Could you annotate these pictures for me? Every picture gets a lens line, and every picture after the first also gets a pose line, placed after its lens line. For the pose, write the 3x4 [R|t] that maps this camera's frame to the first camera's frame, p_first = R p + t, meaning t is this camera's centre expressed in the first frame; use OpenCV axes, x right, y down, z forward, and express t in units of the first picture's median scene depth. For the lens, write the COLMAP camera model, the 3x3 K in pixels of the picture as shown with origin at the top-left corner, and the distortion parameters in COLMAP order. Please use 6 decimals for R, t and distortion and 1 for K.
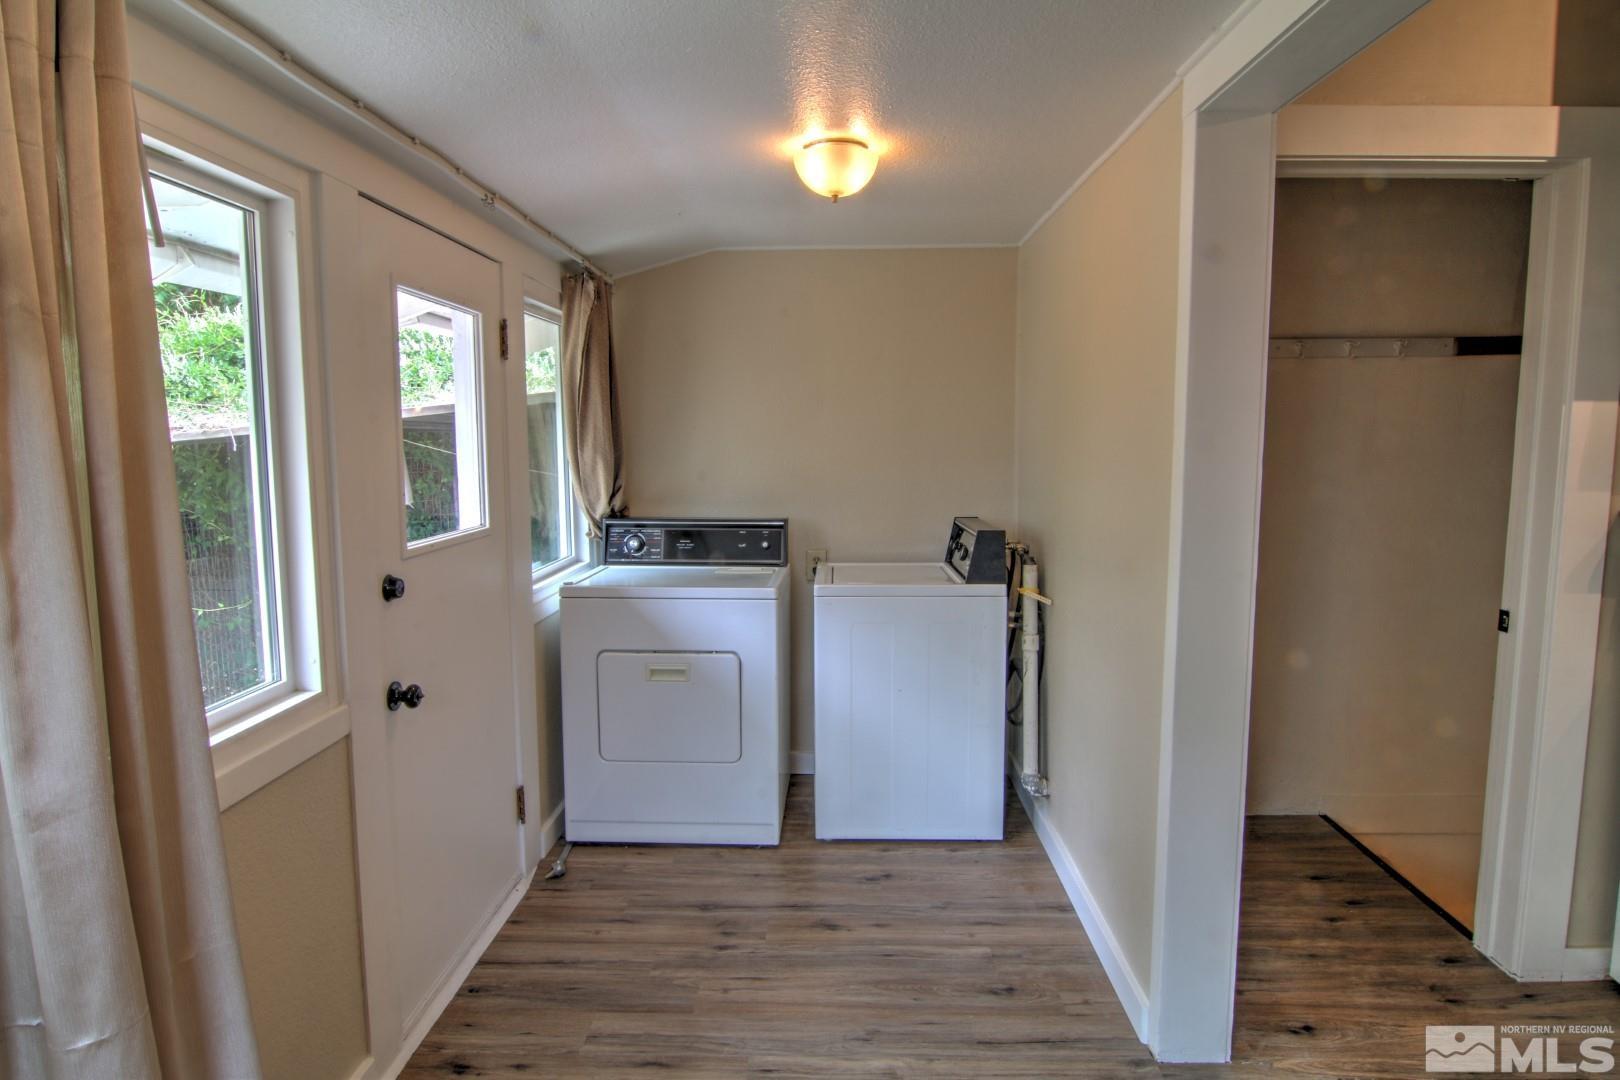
lens RADIAL K [[906.9, 0, 815.7], [0, 906.9, 538.0], [0, 0, 1]] dist [-0.004838, -0.013513]
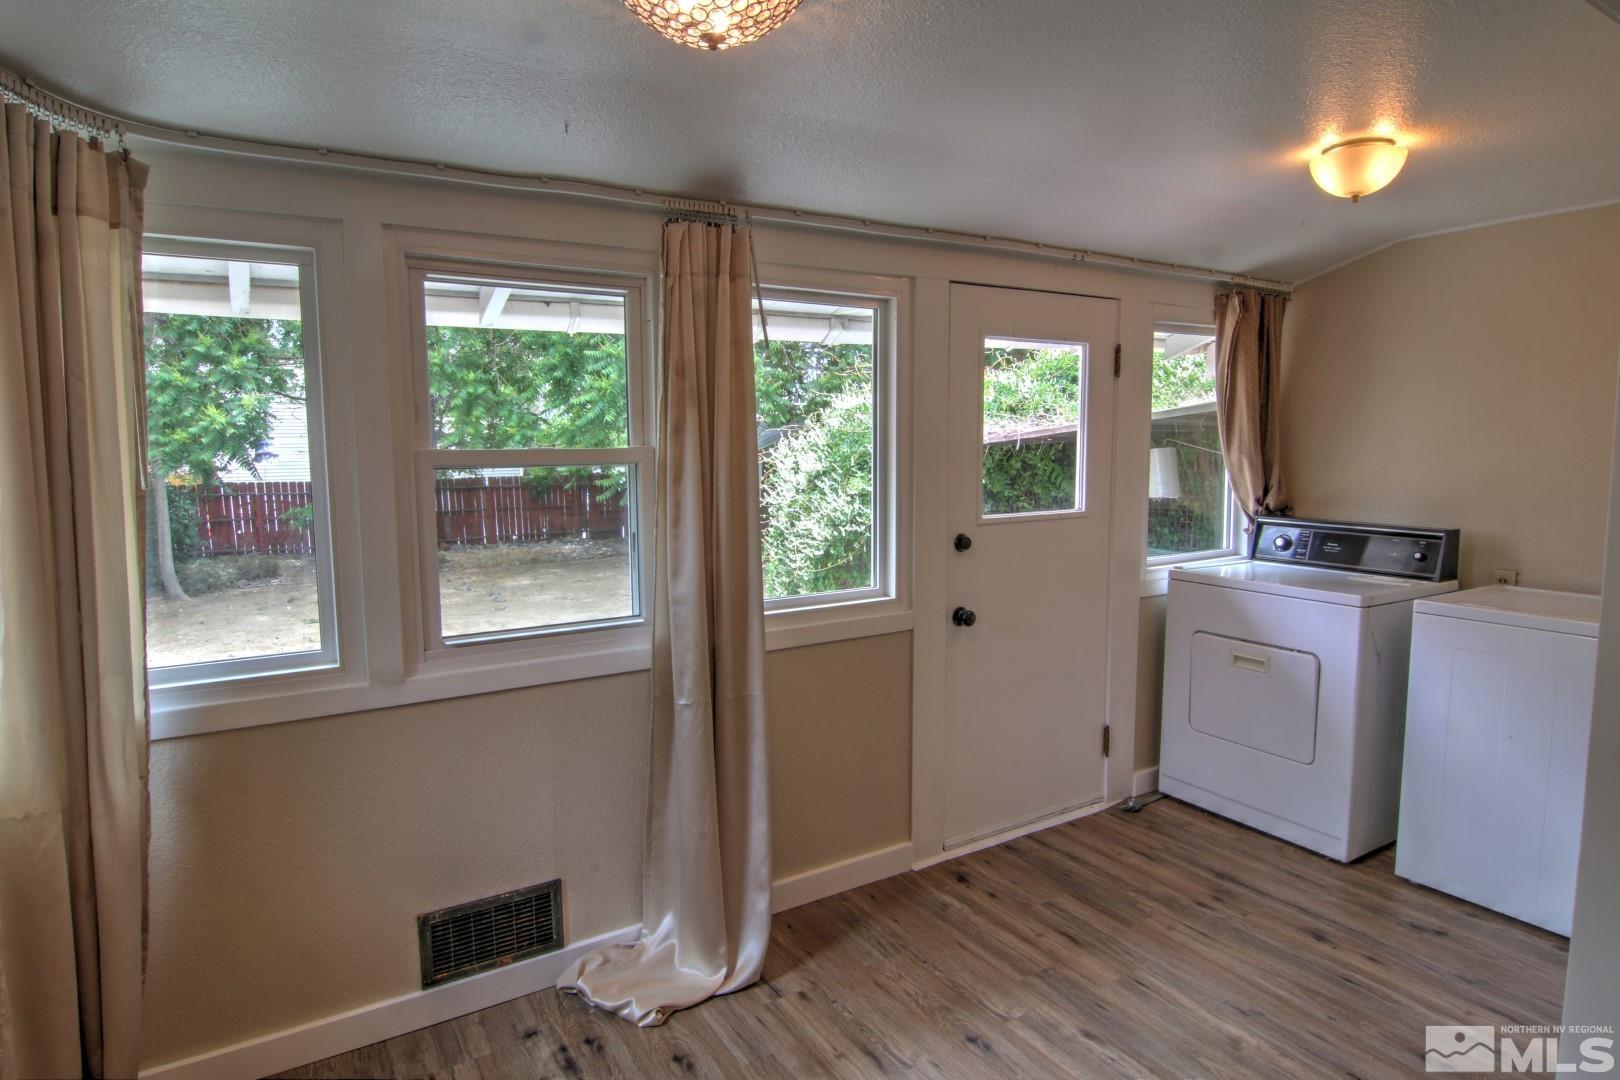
lens RADIAL K [[906.9, 0, 815.7], [0, 906.9, 538.0], [0, 0, 1]] dist [-0.004838, -0.013513]
pose [[0.550706, 0.085786, -0.830279, 0.472522], [-0.086400, 0.995220, 0.045521, 0.000647], [0.830216, 0.046667, 0.555485, -0.016602]]
